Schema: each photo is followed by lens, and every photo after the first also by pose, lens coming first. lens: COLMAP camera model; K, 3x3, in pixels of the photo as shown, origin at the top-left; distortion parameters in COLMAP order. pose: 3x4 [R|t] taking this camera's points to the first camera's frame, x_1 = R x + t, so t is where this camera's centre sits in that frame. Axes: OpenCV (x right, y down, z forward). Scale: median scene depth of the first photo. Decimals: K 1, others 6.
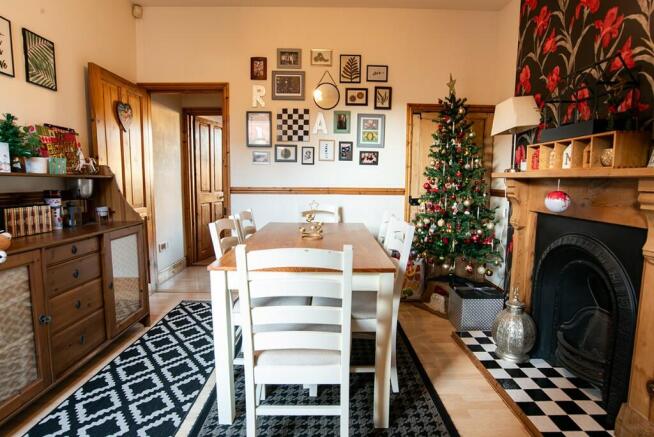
lens RADIAL K [[349.9, 0, 358.2], [0, 349.9, 218.6], [0, 0, 1]] dist [-0.038211, 0.010693]
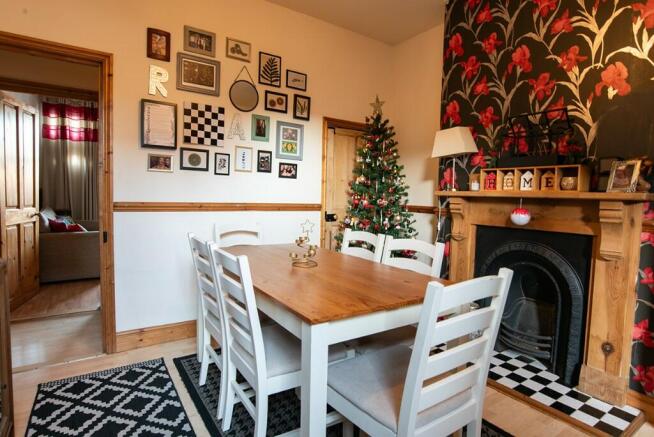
lens RADIAL K [[349.9, 0, 341.8], [0, 349.9, 217.1], [0, 0, 1]] dist [-0.038211, 0.010693]
pose [[0.836793, -0.021091, 0.547113, -0.365899], [0.041879, 0.998796, -0.025550, -0.024096], [-0.545916, 0.044293, 0.836669, 0.173241]]
